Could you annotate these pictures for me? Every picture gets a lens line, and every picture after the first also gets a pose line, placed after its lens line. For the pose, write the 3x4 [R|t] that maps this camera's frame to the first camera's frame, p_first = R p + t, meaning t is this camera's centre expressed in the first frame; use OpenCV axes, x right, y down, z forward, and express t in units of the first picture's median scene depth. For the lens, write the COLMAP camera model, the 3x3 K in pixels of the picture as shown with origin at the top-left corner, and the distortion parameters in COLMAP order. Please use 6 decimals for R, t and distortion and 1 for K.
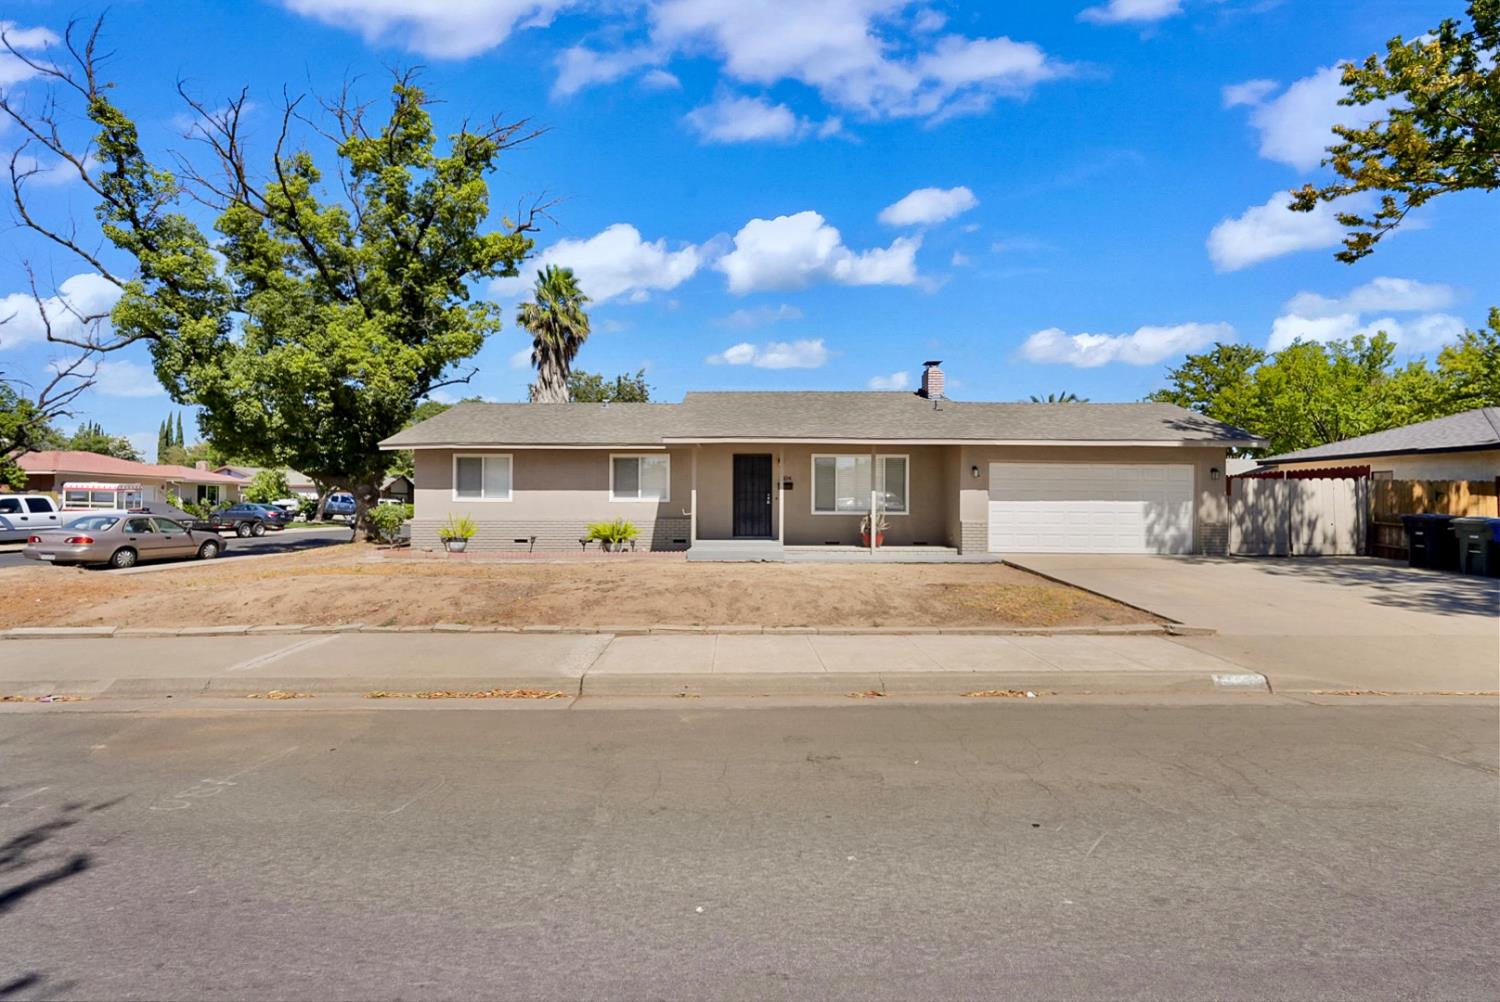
lens RADIAL K [[659.5, 0, 754.3], [0, 659.5, 507.3], [0, 0, 1]] dist [-0.002007, -0.000352]
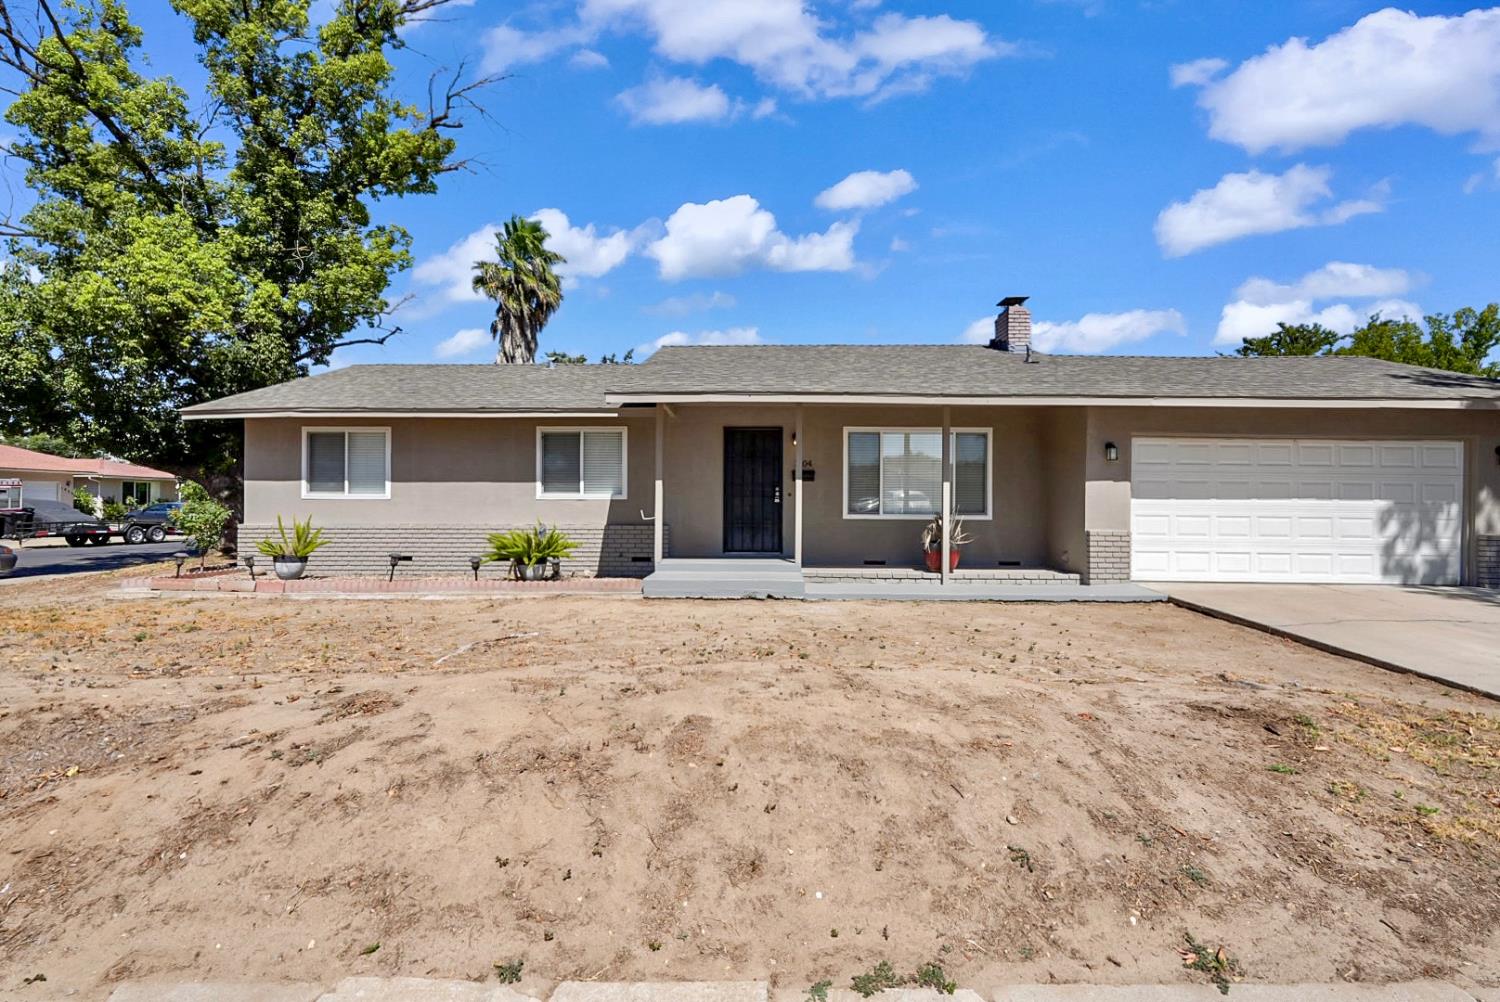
lens RADIAL K [[659.5, 0, 752.6], [0, 659.5, 507.7], [0, 0, 1]] dist [-0.002007, -0.000352]
pose [[0.999945, 0.001633, -0.010376, 0.003419], [-0.001635, 0.999999, -0.000145, -0.000529], [0.010376, 0.000162, 0.999946, 0.338464]]
